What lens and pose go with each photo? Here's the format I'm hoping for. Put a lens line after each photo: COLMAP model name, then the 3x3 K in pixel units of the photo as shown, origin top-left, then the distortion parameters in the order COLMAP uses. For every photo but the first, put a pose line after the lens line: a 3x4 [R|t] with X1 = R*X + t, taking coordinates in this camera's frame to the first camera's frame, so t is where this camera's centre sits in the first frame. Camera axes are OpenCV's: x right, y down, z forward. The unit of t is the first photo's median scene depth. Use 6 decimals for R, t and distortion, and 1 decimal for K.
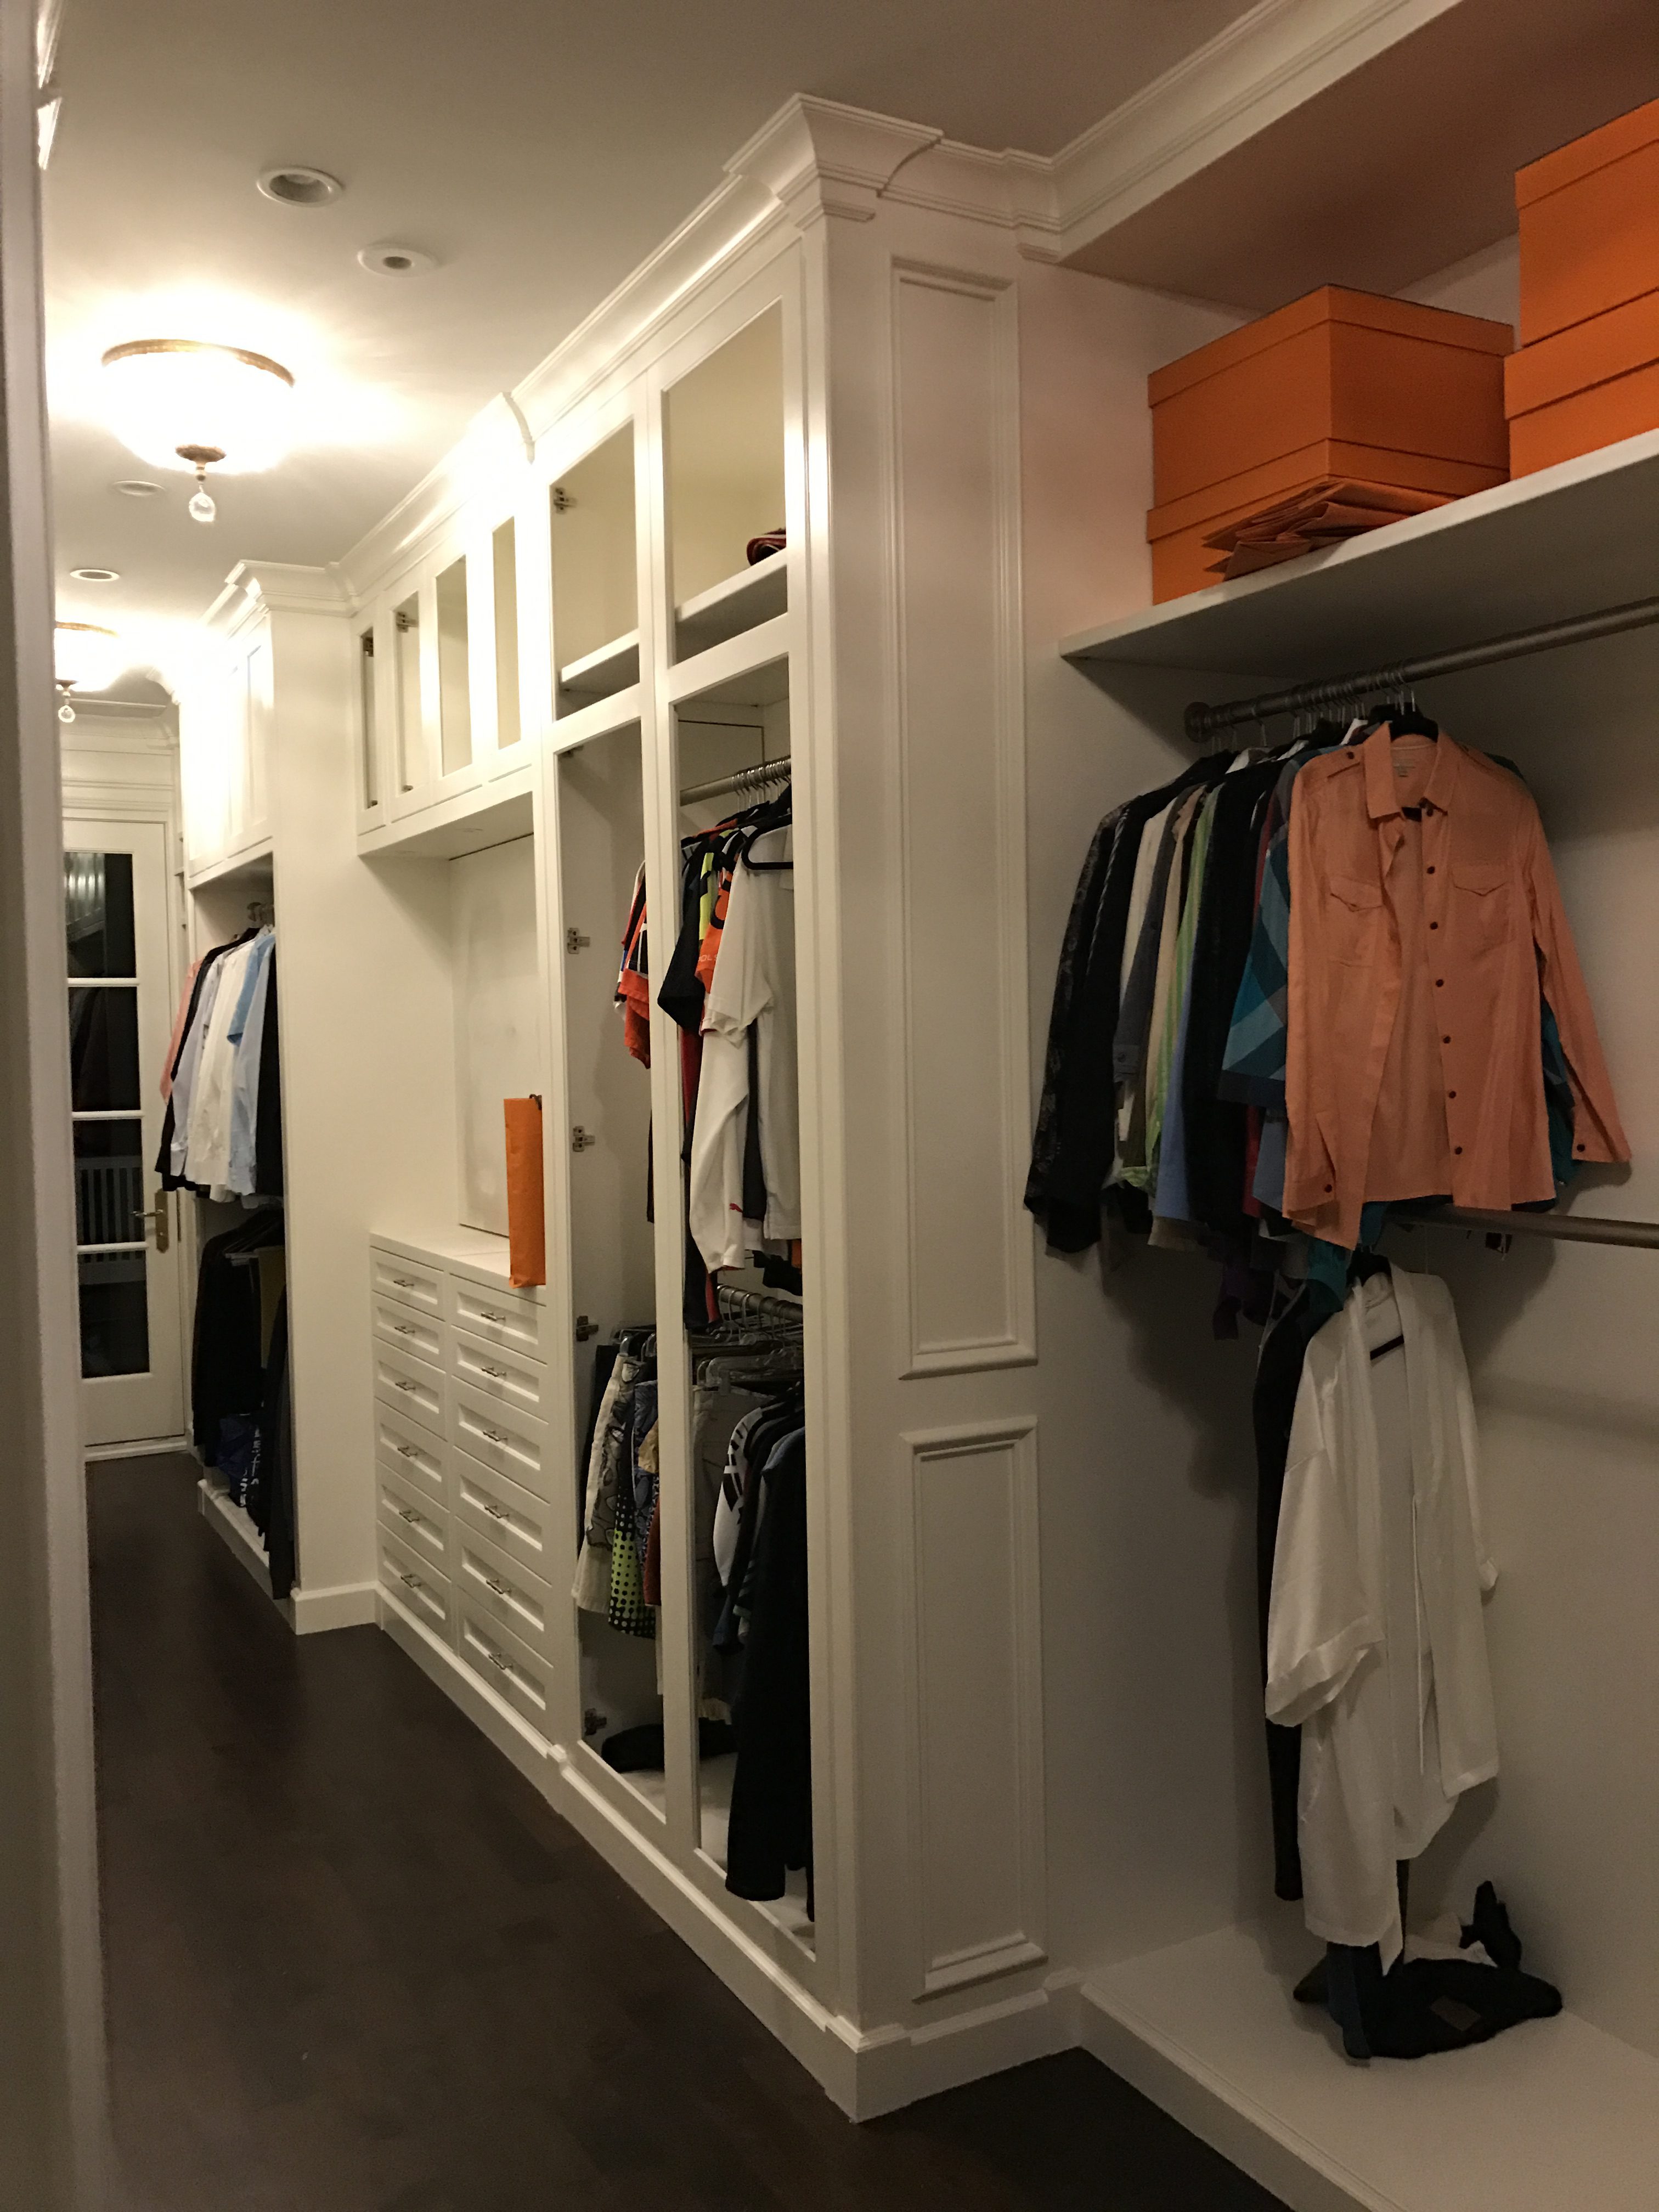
lens RADIAL K [[1807.3, 0, 829.5], [0, 1807.3, 1106.0], [0, 0, 1]] dist [0.047702, -0.055223]
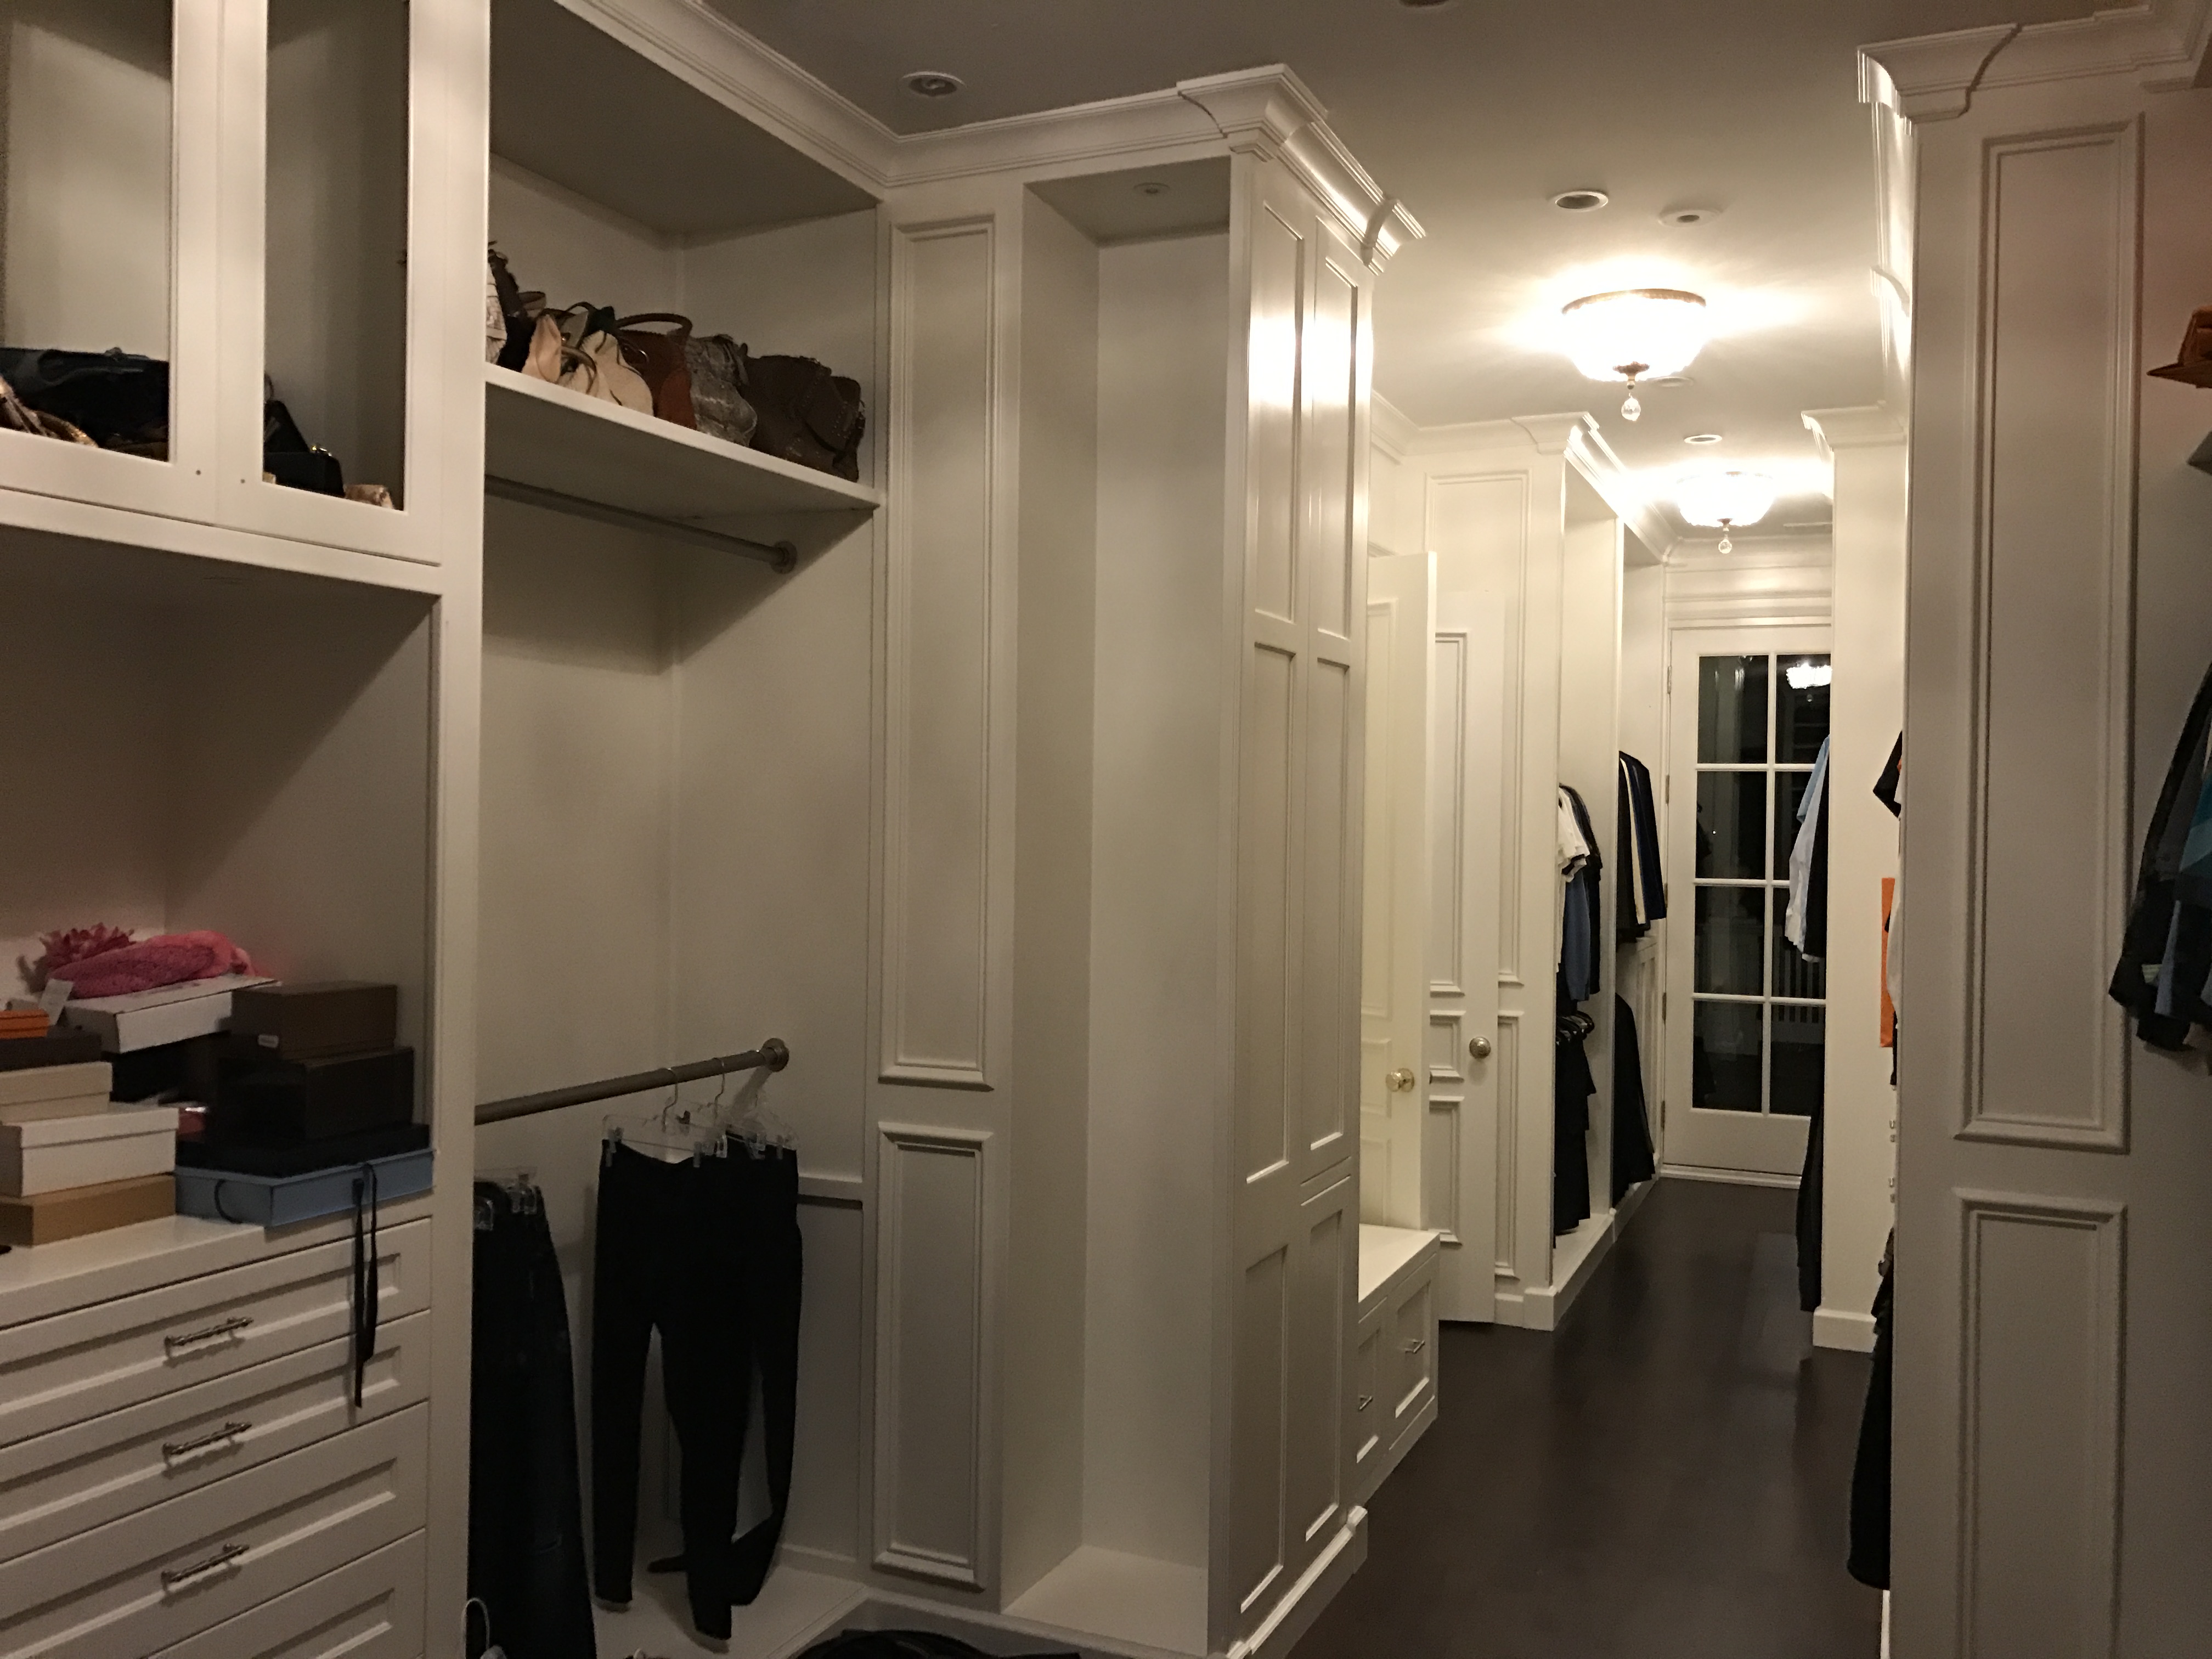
lens RADIAL K [[1840.7, 0, 1106.0], [0, 1840.7, 829.5], [0, 0, 1]] dist [-0.149831, 0.222667]
pose [[0.613438, 0.030184, -0.789166, 0.558861], [-0.053312, 0.998573, -0.003247, -0.006872], [0.787941, 0.044064, 0.614172, -0.090784]]
